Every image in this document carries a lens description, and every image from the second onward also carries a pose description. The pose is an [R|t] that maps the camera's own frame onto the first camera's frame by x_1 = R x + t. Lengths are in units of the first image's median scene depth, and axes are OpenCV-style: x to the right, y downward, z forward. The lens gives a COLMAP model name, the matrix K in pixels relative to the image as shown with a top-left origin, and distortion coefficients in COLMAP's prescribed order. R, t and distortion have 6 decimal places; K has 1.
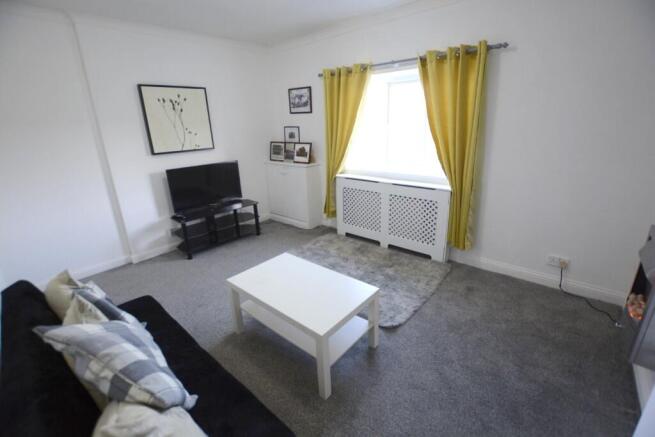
lens RADIAL K [[287.8, 0, 328.4], [0, 287.8, 209.4], [0, 0, 1]] dist [0.000838, -0.000177]
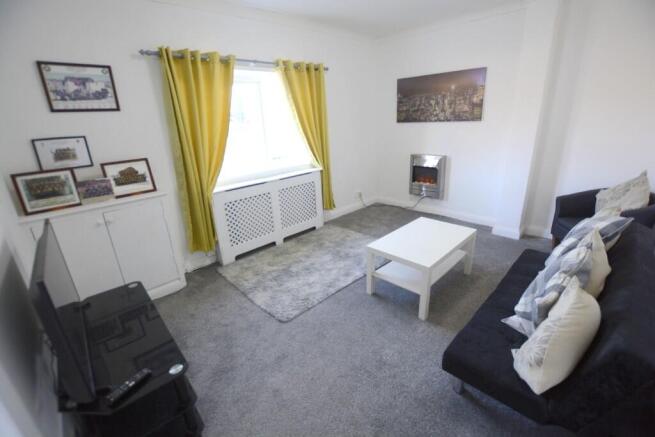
lens RADIAL K [[287.8, 0, 328.4], [0, 287.8, 209.4], [0, 0, 1]] dist [0.000838, -0.000177]
pose [[0.121206, -0.288018, 0.949923, -0.713999], [0.336245, 0.912315, 0.233712, -0.159096], [-0.933942, 0.291080, 0.207423, 0.593026]]
